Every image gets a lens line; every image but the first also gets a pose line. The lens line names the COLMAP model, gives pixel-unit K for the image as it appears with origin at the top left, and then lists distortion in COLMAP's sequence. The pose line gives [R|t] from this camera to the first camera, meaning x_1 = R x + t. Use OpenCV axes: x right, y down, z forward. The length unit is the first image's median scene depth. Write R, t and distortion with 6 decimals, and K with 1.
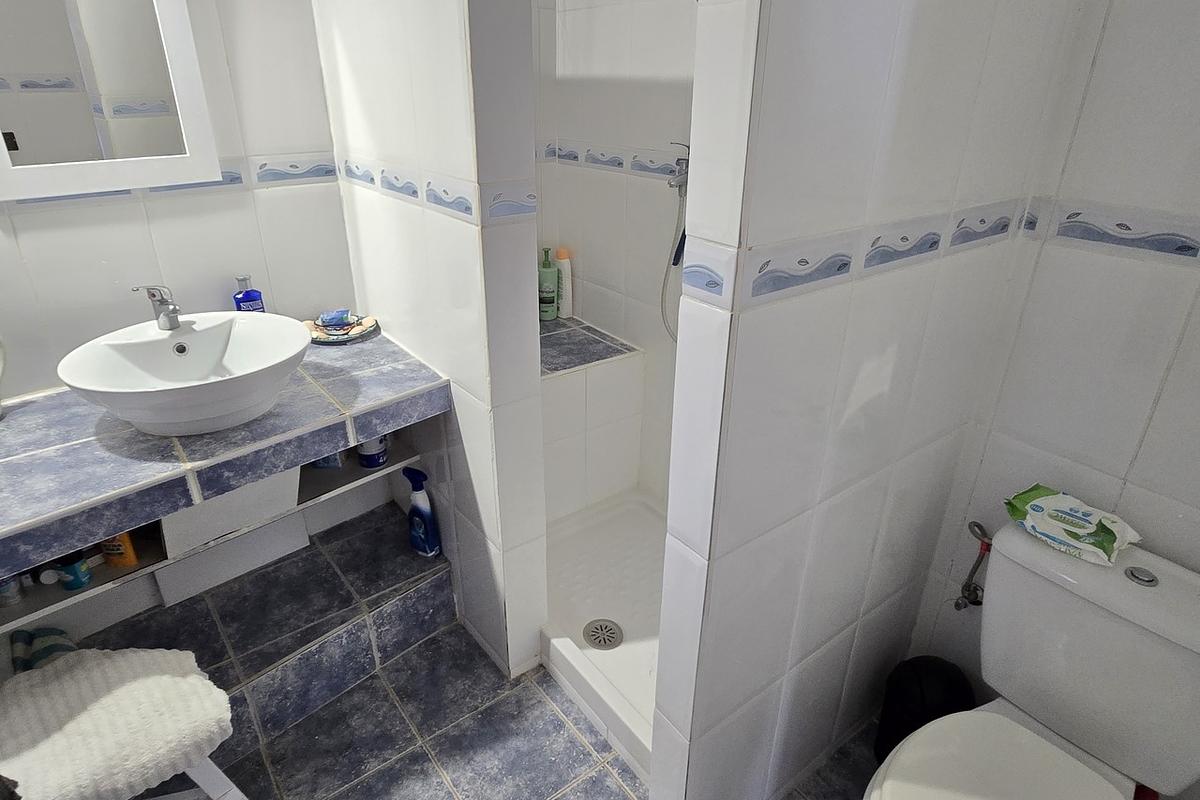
lens RADIAL K [[700.9, 0, 604.0], [0, 700.9, 397.0], [0, 0, 1]] dist [0.010223, -0.011432]
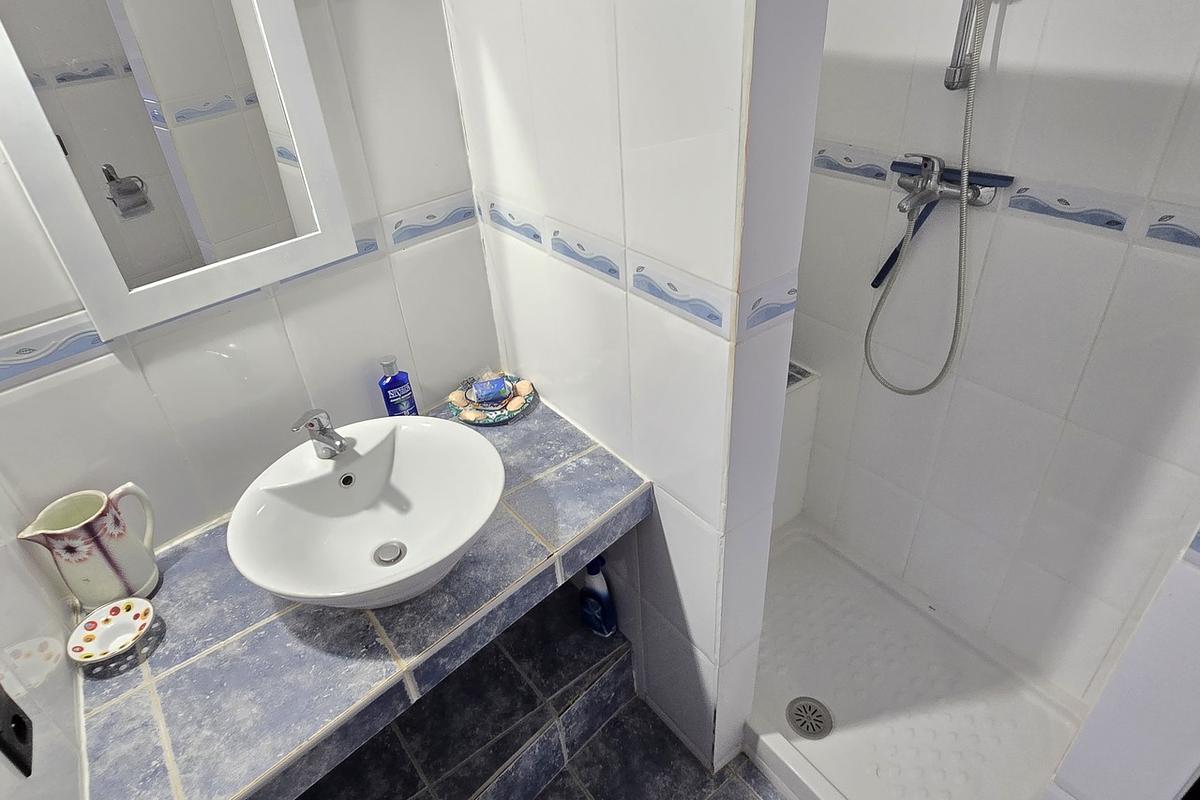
lens RADIAL K [[700.9, 0, 599.2], [0, 700.9, 403.2], [0, 0, 1]] dist [0.010223, -0.011432]
pose [[0.997182, -0.051341, -0.054696, -0.216589], [0.059031, 0.986953, 0.149800, -0.229059], [0.046291, -0.152607, 0.987202, 0.173738]]
